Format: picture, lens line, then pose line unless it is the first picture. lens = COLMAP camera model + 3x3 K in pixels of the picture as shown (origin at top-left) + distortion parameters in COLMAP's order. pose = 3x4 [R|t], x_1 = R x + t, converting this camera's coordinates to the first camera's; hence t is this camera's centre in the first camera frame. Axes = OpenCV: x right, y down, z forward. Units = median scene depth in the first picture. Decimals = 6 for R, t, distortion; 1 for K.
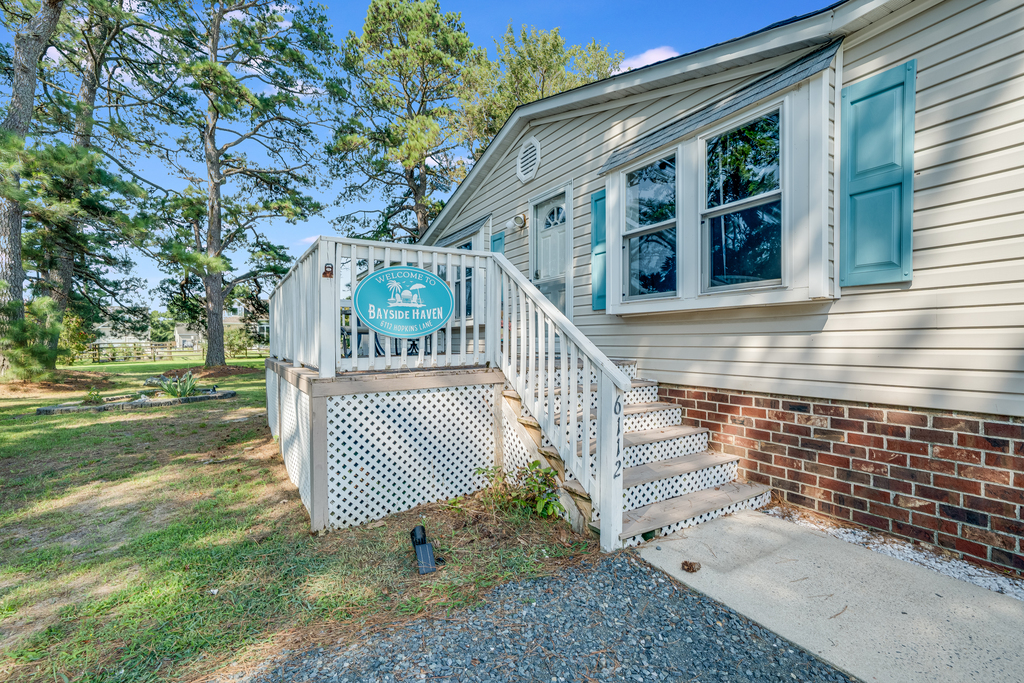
lens RADIAL K [[461.6, 0, 509.8], [0, 461.6, 342.4], [0, 0, 1]] dist [0.001100, 0.000365]
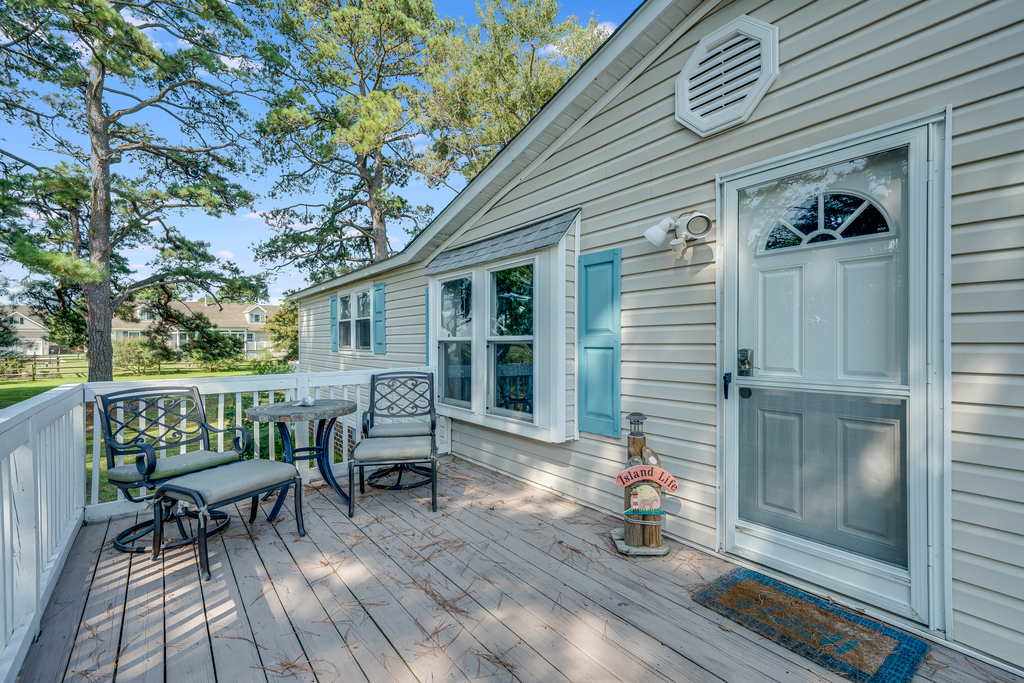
lens RADIAL K [[461.6, 0, 513.8], [0, 461.6, 343.7], [0, 0, 1]] dist [0.001100, 0.000365]
pose [[0.993134, 0.004155, 0.116906, -0.040835], [-0.004014, 0.999991, -0.001439, -0.035021], [-0.116911, 0.000960, 0.993142, 0.135391]]
